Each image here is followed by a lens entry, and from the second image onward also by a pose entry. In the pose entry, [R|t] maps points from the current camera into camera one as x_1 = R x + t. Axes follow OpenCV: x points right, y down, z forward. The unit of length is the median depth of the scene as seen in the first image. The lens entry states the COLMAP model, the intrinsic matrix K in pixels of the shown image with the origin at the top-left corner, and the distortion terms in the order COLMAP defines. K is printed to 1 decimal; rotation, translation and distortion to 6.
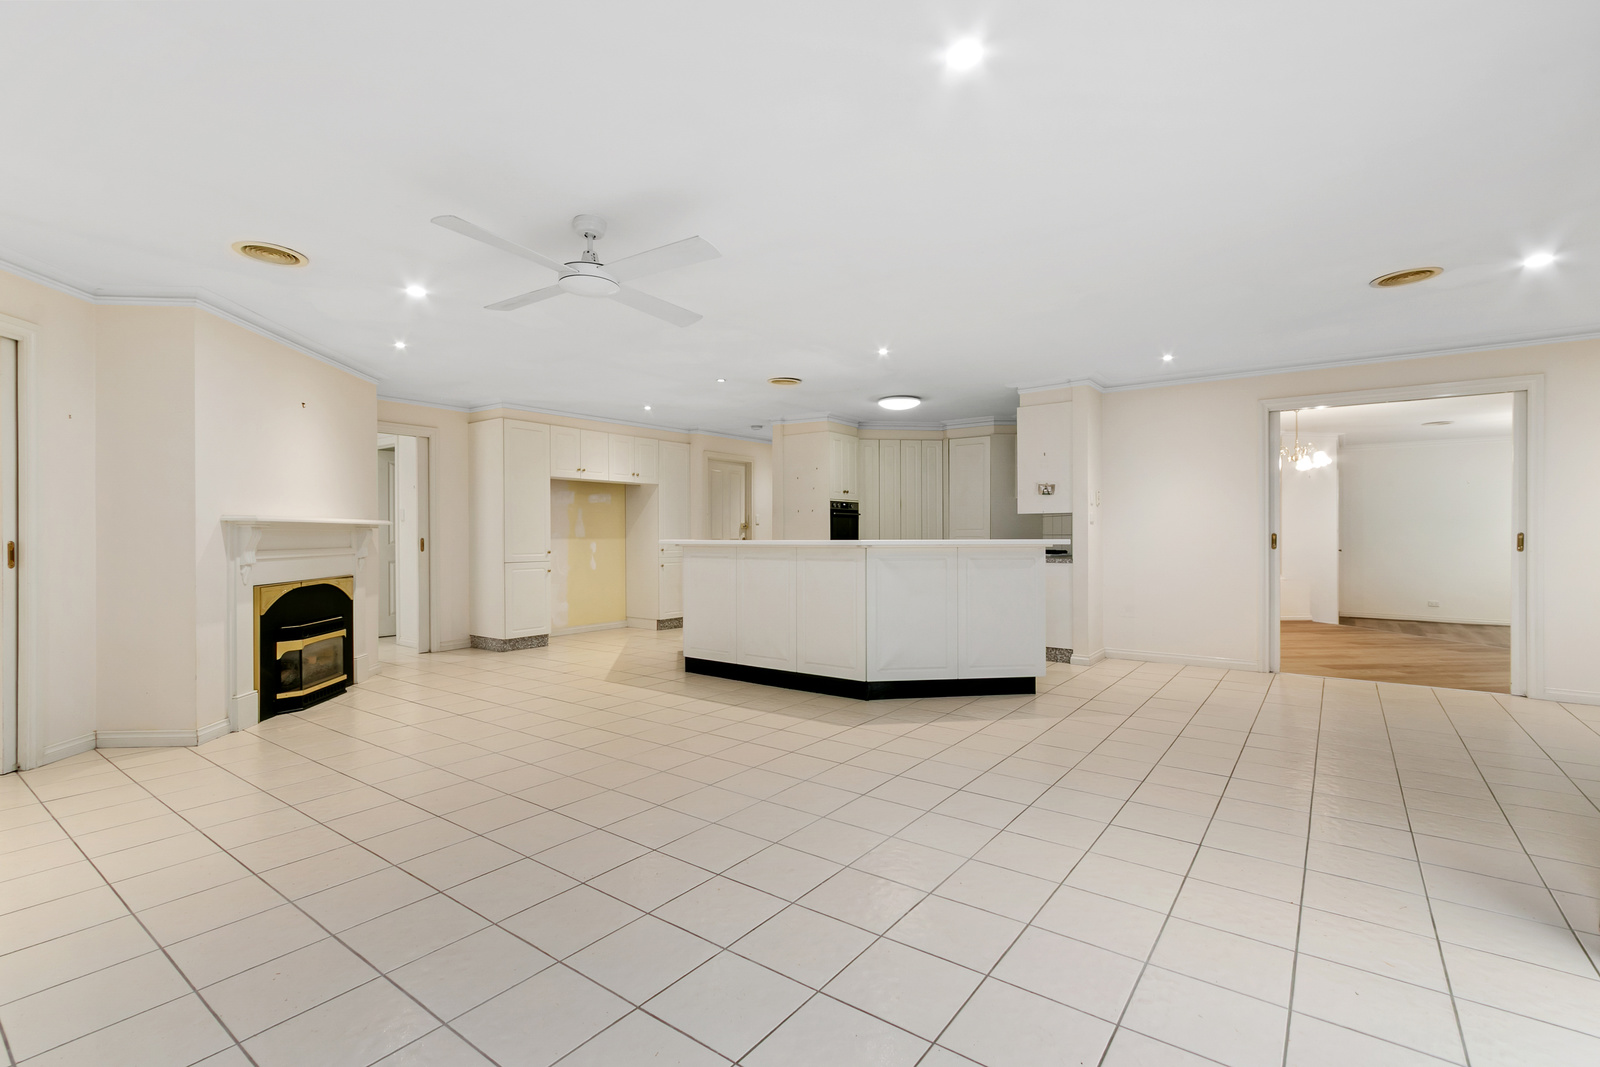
lens RADIAL K [[728.7, 0, 786.2], [0, 728.7, 538.3], [0, 0, 1]] dist [0.011656, -0.003624]
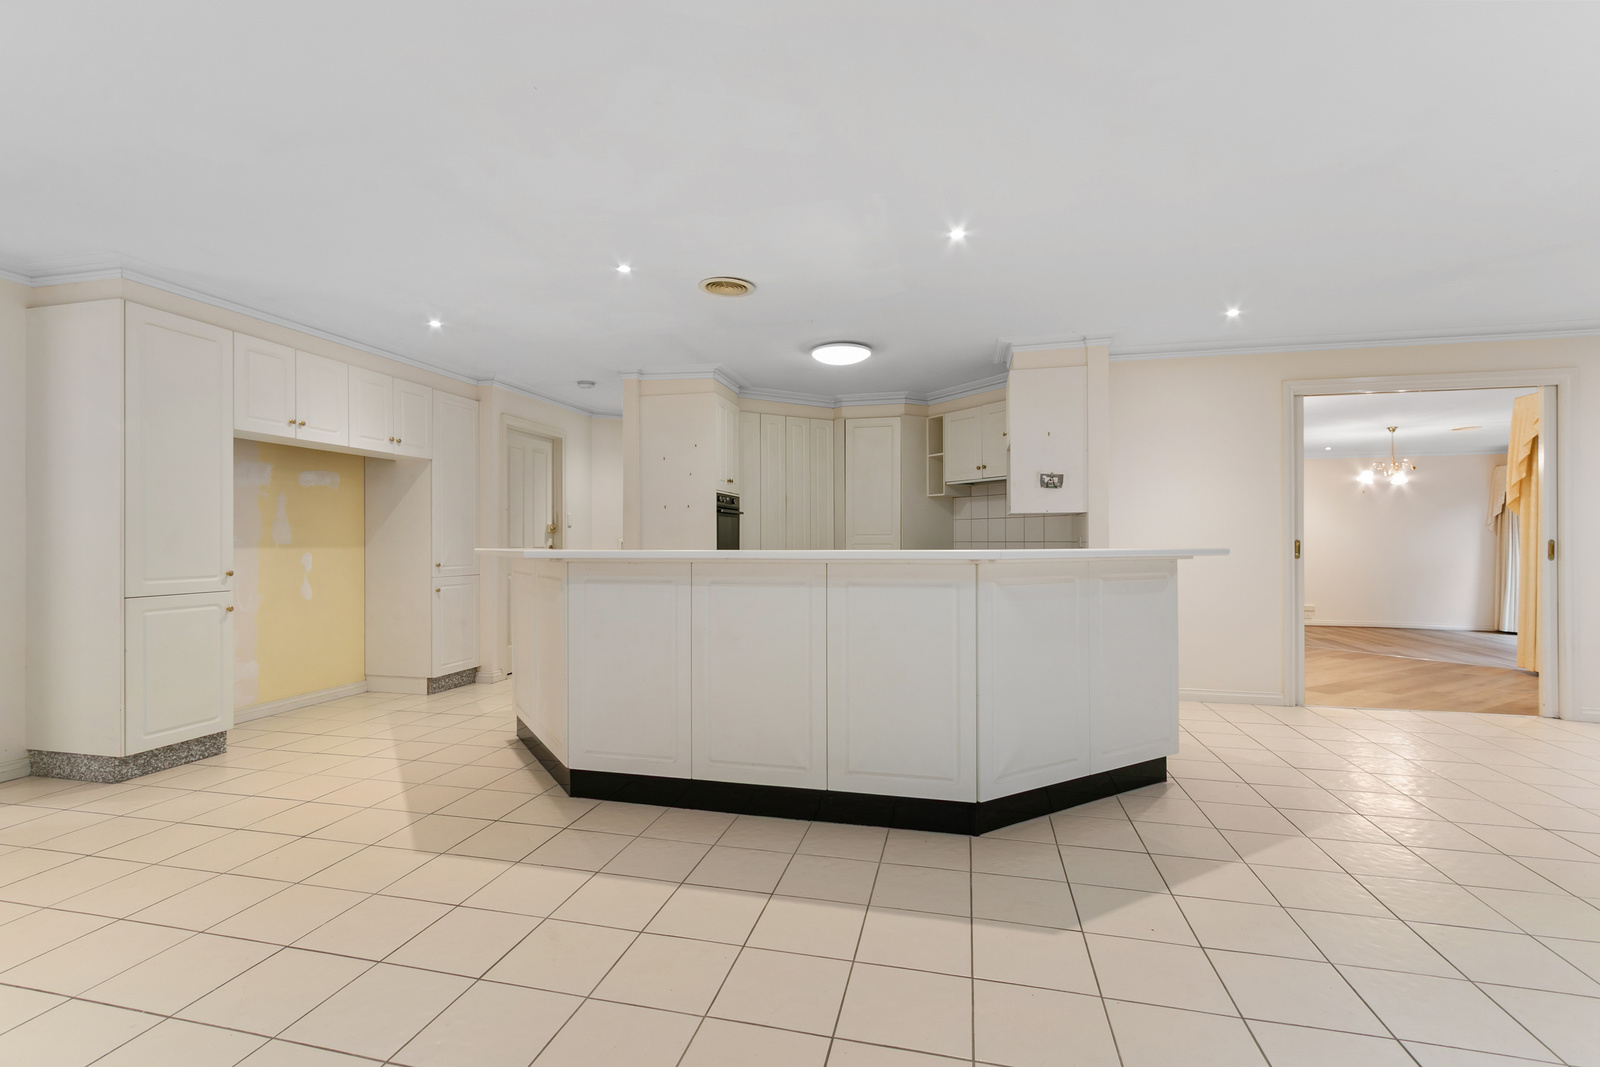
lens RADIAL K [[728.7, 0, 786.2], [0, 728.7, 538.3], [0, 0, 1]] dist [0.011656, -0.003624]
pose [[0.919781, 0.002687, 0.392424, -0.151240], [0.001211, 0.999952, -0.009684, -0.000687], [-0.392431, 0.009383, 0.919734, 0.330883]]
